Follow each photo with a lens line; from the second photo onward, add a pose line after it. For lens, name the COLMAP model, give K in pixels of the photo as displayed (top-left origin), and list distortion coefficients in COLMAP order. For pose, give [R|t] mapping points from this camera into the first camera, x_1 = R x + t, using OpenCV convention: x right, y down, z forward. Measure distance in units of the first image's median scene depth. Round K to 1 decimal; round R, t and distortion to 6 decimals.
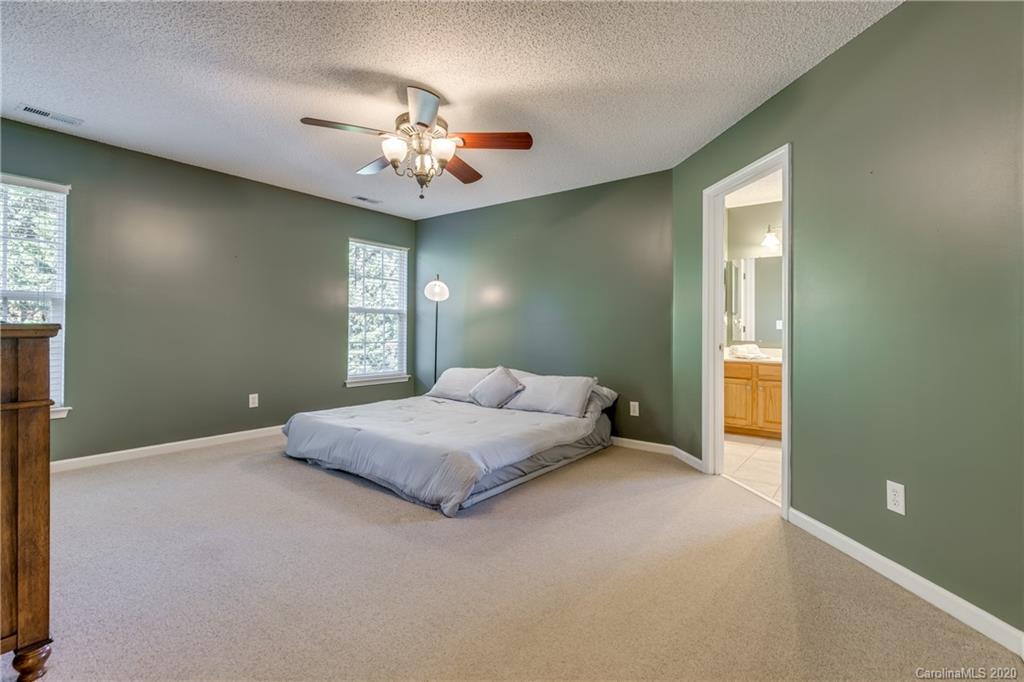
lens RADIAL K [[460.0, 0, 517.7], [0, 460.0, 334.2], [0, 0, 1]] dist [0.000350, -0.000570]
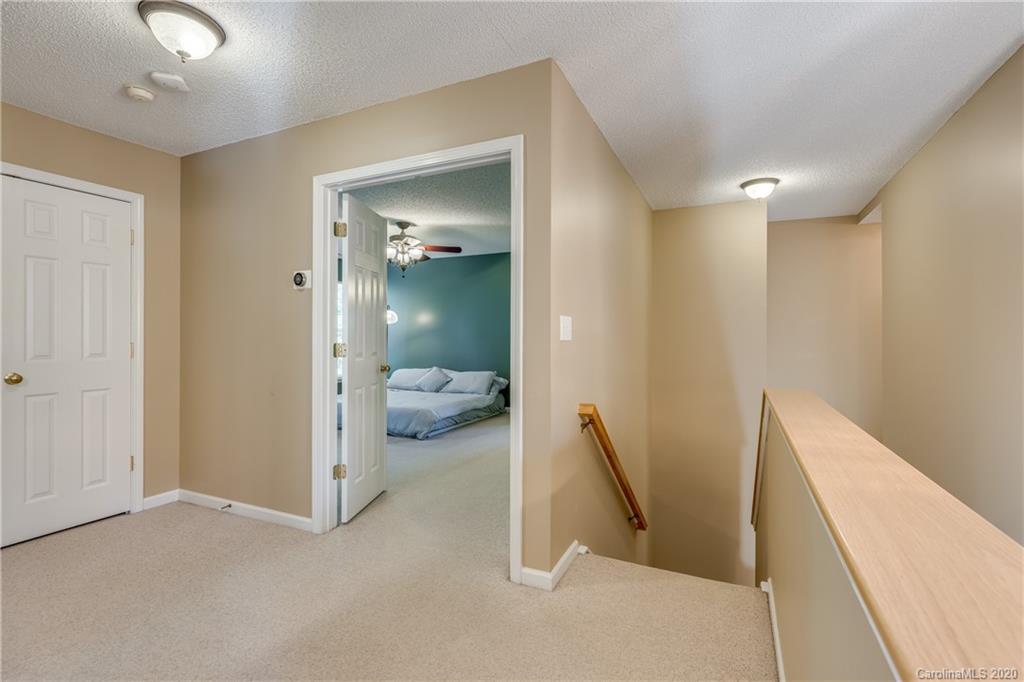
lens RADIAL K [[460.0, 0, 517.7], [0, 460.0, 334.2], [0, 0, 1]] dist [0.000350, -0.000570]
pose [[0.978367, -0.005480, 0.206803, -0.102894], [0.008183, 0.999892, -0.012217, -0.023350], [-0.206714, 0.013645, 0.978306, -0.701876]]
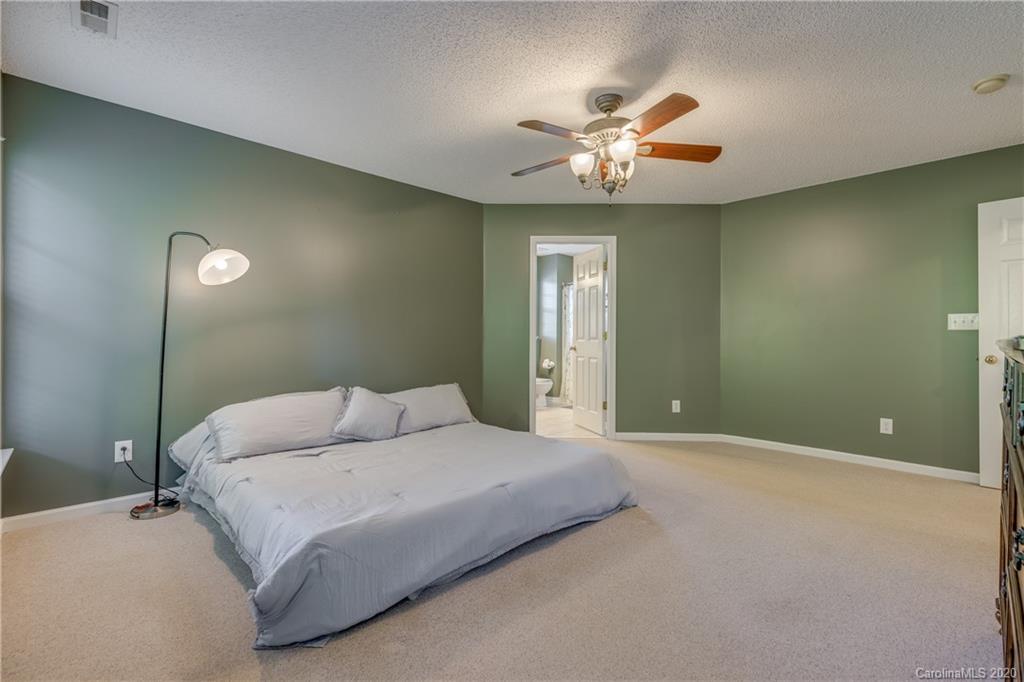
lens RADIAL K [[460.0, 0, 517.7], [0, 460.0, 334.2], [0, 0, 1]] dist [0.000350, -0.000570]
pose [[0.148807, -0.000956, 0.988866, -0.869334], [0.009206, 0.999958, -0.000418, -0.014534], [-0.988823, 0.009165, 0.148810, 0.743213]]
